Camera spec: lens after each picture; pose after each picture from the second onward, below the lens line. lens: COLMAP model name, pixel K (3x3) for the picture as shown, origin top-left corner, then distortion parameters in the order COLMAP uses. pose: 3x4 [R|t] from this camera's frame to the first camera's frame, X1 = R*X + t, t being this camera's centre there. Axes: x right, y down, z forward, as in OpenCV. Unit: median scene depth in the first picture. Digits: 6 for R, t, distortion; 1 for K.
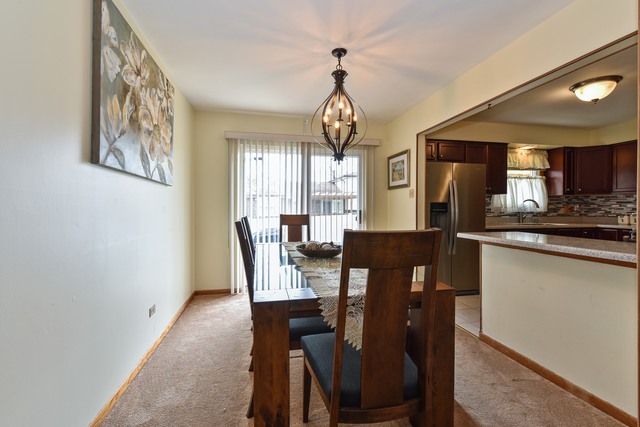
lens RADIAL K [[288.3, 0, 320.1], [0, 288.3, 211.8], [0, 0, 1]] dist [-0.000443, -0.000221]
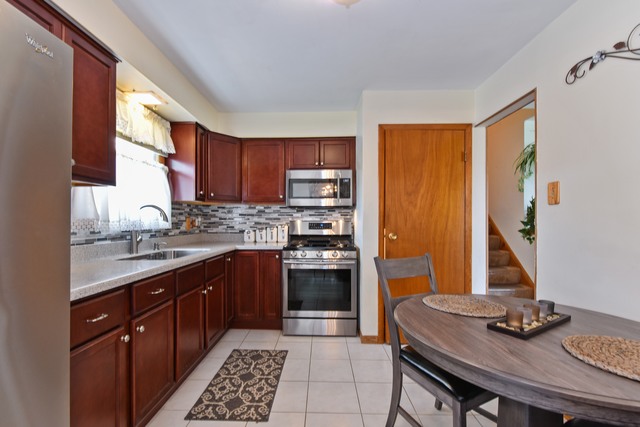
lens RADIAL K [[288.3, 0, 319.3], [0, 288.3, 220.5], [0, 0, 1]] dist [-0.000443, -0.000221]
pose [[0.228153, 0.005499, 0.973610, 0.294896], [0.010018, 0.999918, -0.007995, -0.008162], [-0.973574, 0.011577, 0.228079, 0.580814]]
